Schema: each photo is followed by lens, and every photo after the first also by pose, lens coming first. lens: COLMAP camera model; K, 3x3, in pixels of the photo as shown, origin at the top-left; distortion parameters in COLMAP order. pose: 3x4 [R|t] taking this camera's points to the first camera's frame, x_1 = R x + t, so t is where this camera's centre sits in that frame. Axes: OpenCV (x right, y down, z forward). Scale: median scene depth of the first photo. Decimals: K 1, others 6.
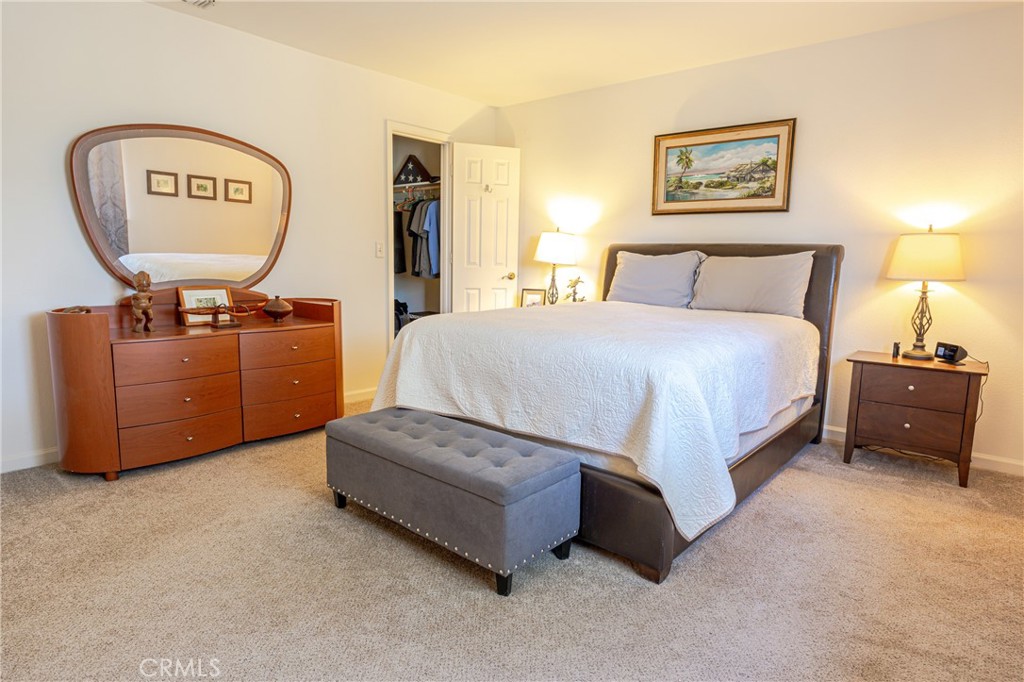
lens RADIAL K [[575.0, 0, 506.4], [0, 575.0, 343.6], [0, 0, 1]] dist [-0.010111, 0.000904]
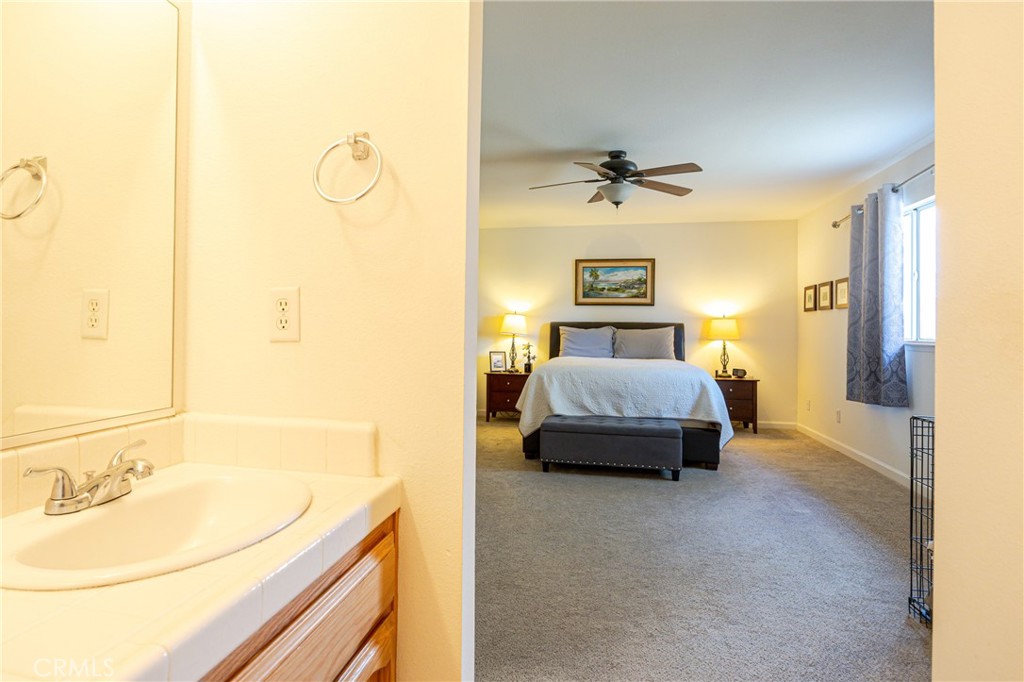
lens RADIAL K [[559.9, 0, 484.8], [0, 559.9, 322.4], [0, 0, 1]] dist [-0.002136, -0.000022]
pose [[0.877771, -0.004170, 0.479063, -0.854024], [0.077580, 0.988001, -0.133548, 0.027901], [-0.472758, 0.154390, 0.867562, -0.323265]]
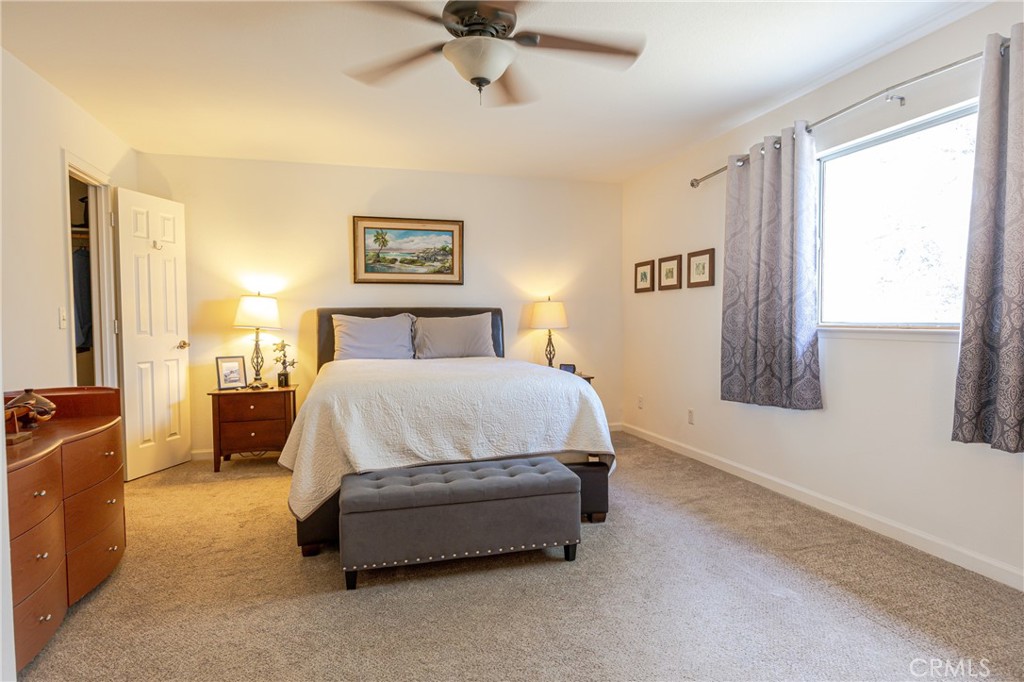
lens RADIAL K [[575.0, 0, 515.0], [0, 575.0, 339.4], [0, 0, 1]] dist [-0.010111, 0.000904]
pose [[0.538757, -0.053176, 0.840781, -0.608142], [0.143169, 0.989268, -0.029173, -0.036276], [-0.830207, 0.136091, 0.540589, 0.142433]]
